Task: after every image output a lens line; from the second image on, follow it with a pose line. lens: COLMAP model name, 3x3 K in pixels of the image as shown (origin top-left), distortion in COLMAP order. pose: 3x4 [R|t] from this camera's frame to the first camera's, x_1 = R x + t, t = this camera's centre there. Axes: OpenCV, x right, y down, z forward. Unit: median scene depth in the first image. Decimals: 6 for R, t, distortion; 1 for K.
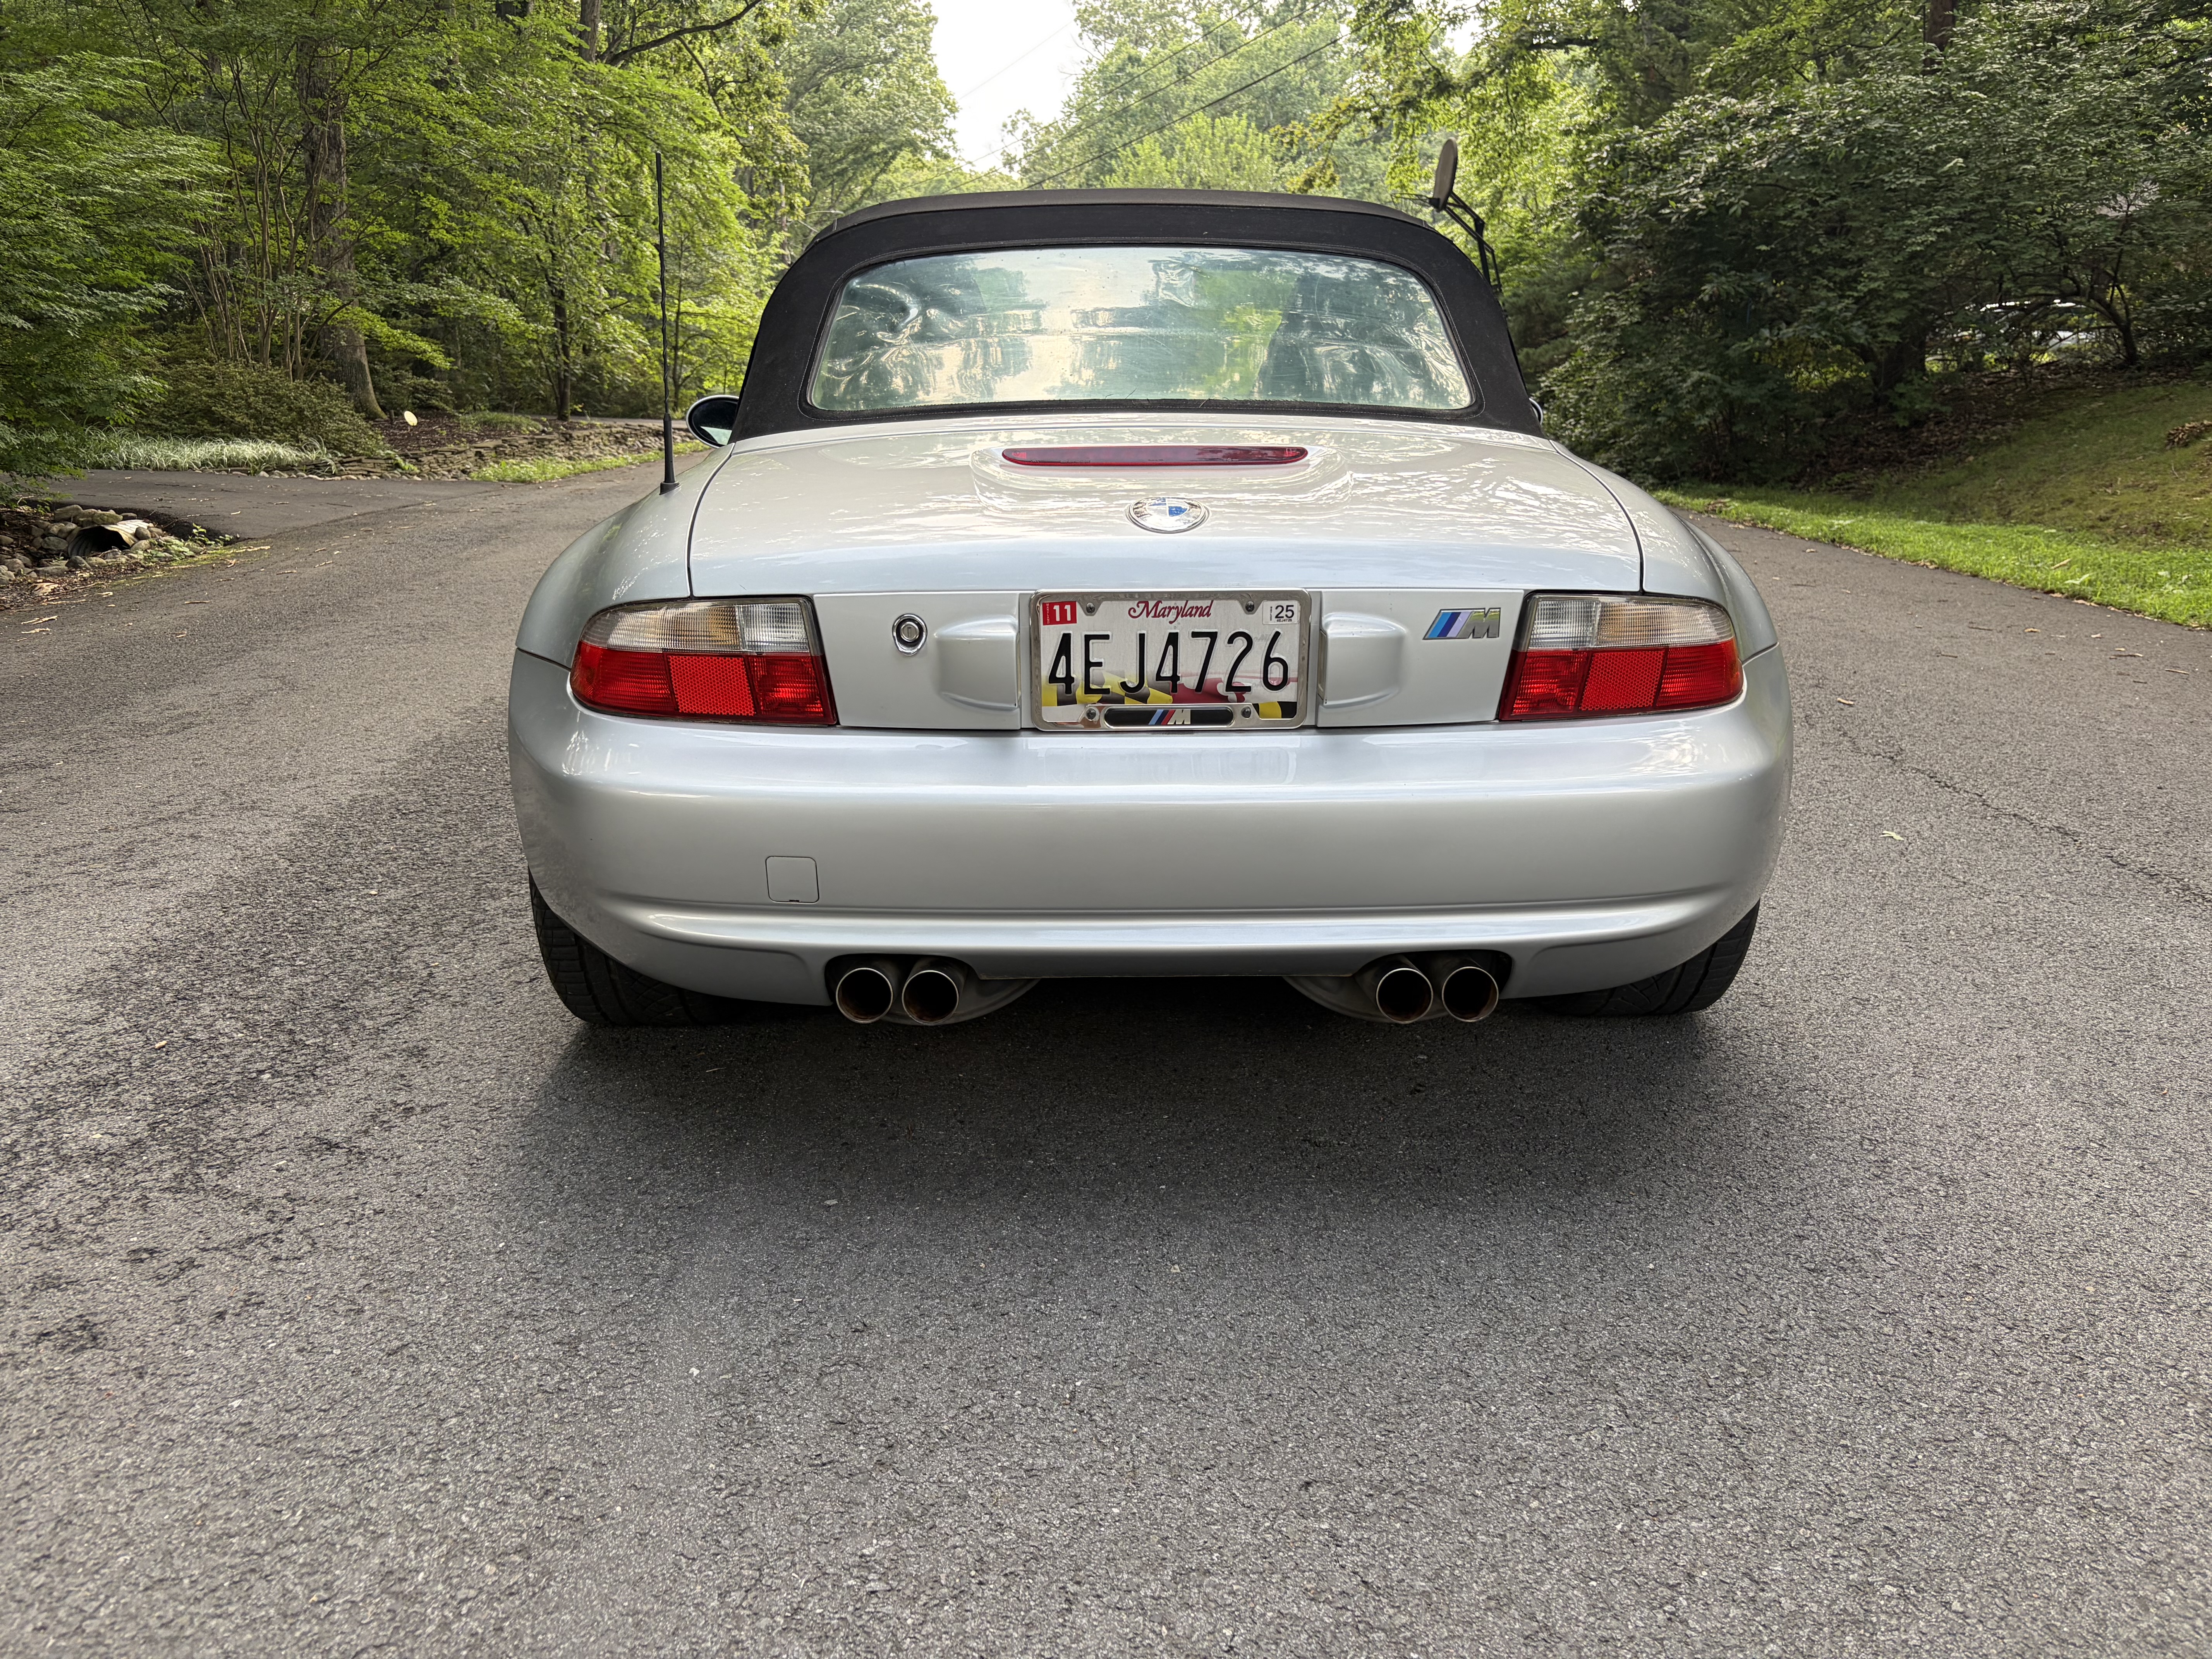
lens RADIAL K [[1650.2, 0, 1106.0], [0, 1650.2, 829.5], [0, 0, 1]] dist [0.044988, -0.040160]
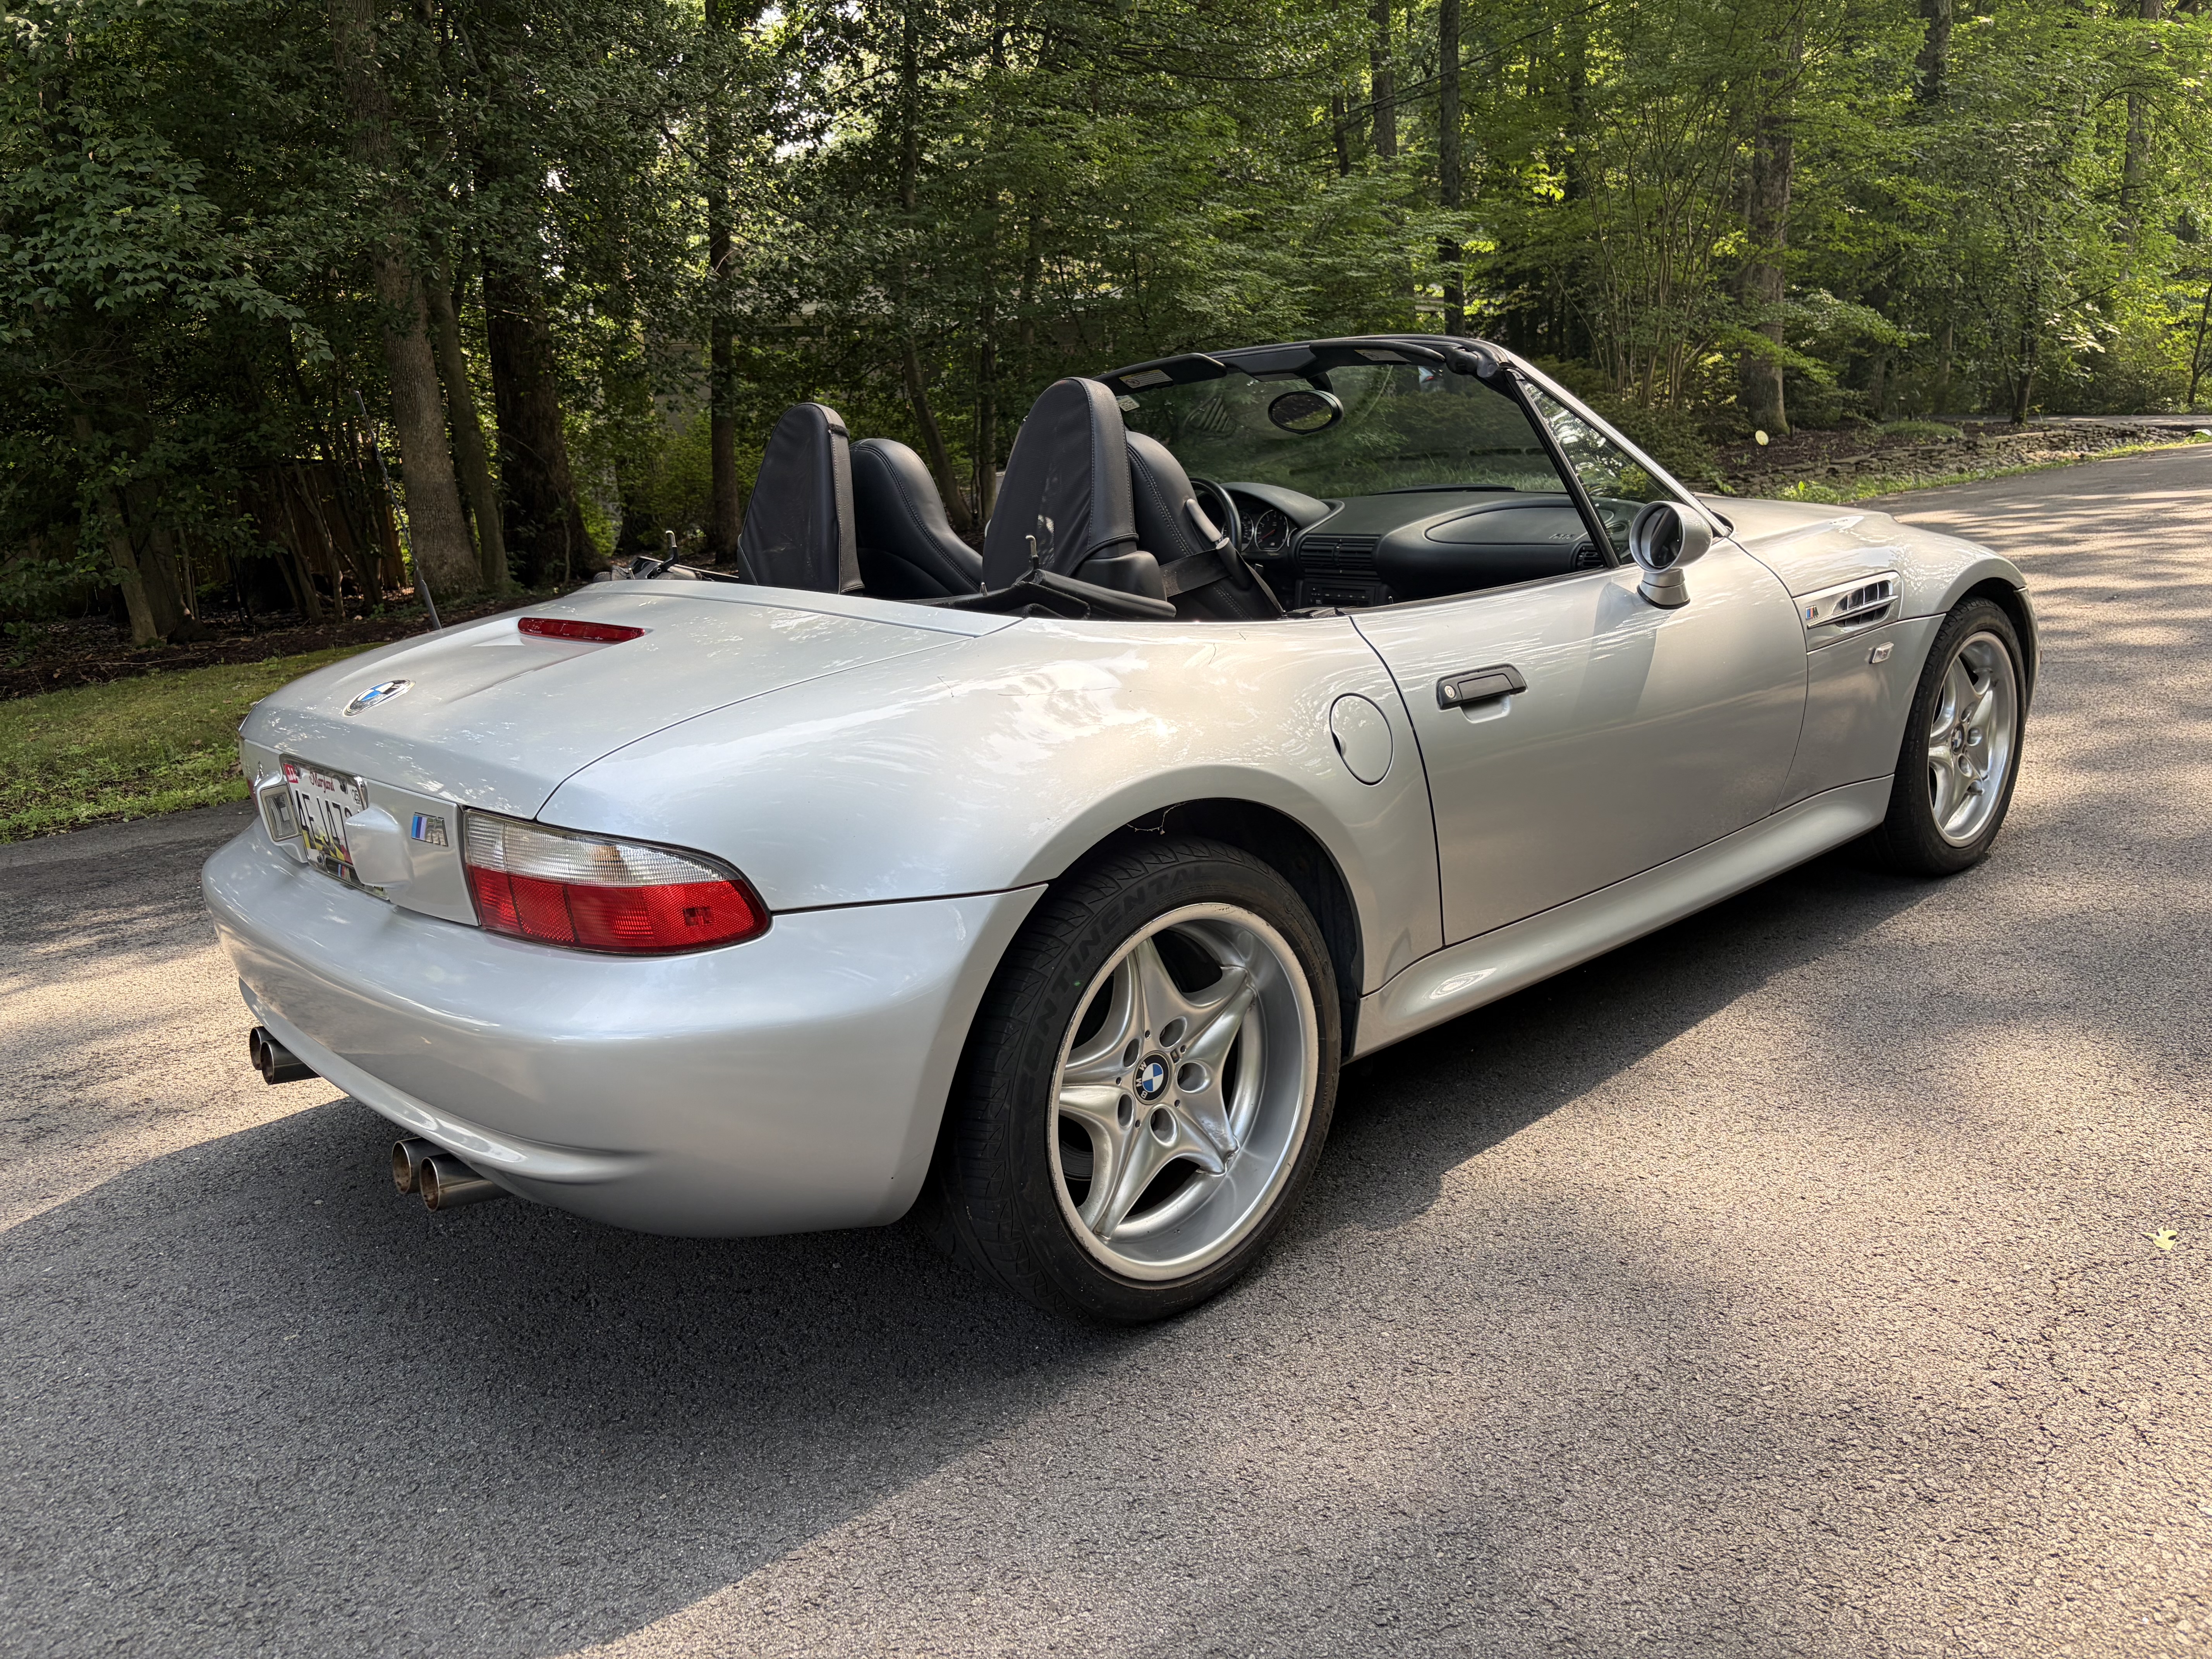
lens RADIAL K [[1677.4, 0, 1119.8], [0, 1677.4, 831.8], [0, 0, 1]] dist [0.009971, -0.000147]
pose [[0.654268, 0.137858, -0.743592, 0.108024], [-0.138532, 0.988455, 0.061363, -0.020829], [0.743466, 0.062864, 0.665812, 0.052794]]
